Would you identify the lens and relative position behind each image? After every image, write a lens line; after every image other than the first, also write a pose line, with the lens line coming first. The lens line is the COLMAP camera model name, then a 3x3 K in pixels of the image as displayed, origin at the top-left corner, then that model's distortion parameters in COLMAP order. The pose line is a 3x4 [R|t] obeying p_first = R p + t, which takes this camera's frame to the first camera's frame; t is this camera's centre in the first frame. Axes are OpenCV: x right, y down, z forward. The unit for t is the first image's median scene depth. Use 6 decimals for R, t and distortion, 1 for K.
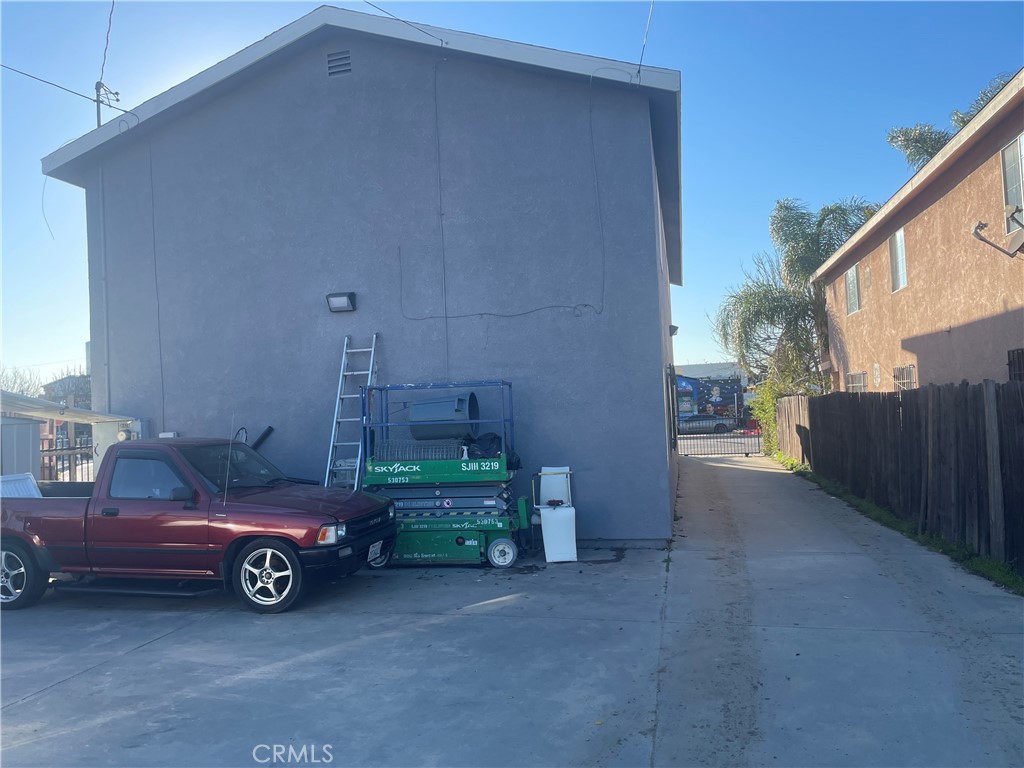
lens RADIAL K [[771.8, 0, 513.5], [0, 771.8, 384.9], [0, 0, 1]] dist [0.089405, -0.119646]
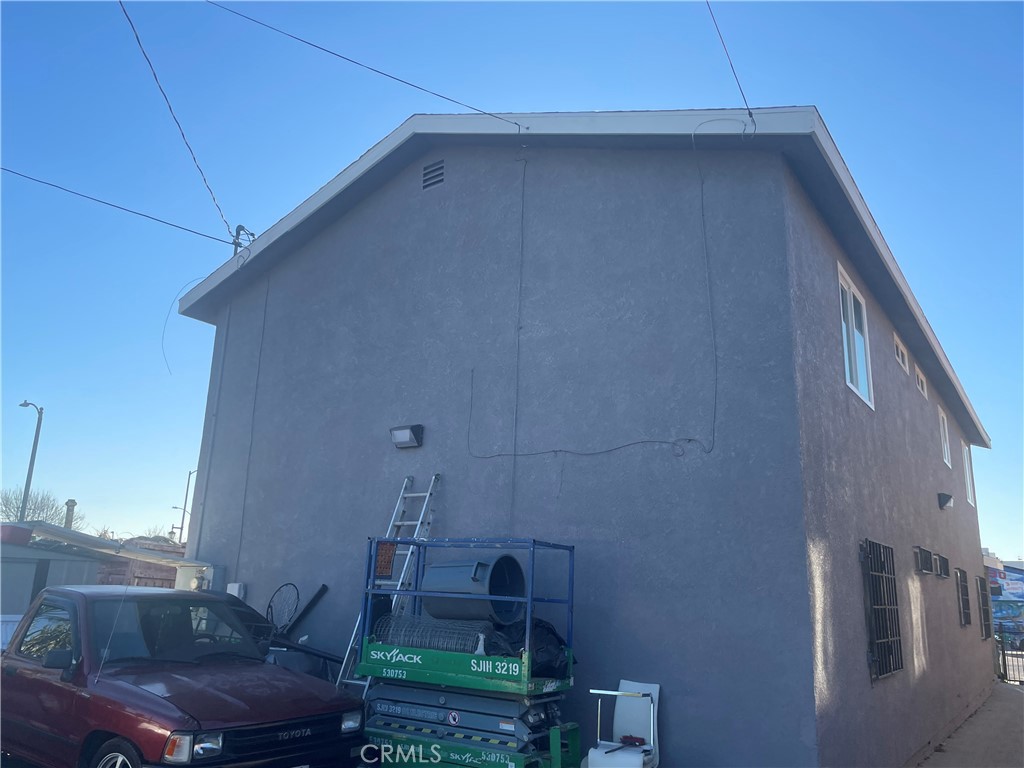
lens RADIAL K [[771.8, 0, 515.4], [0, 771.8, 387.8], [0, 0, 1]] dist [0.089405, -0.119646]
pose [[0.922181, -0.016817, -0.386394, 0.217566], [-0.066722, 0.977158, -0.201769, 0.001974], [0.380961, 0.211848, 0.899994, 0.302514]]
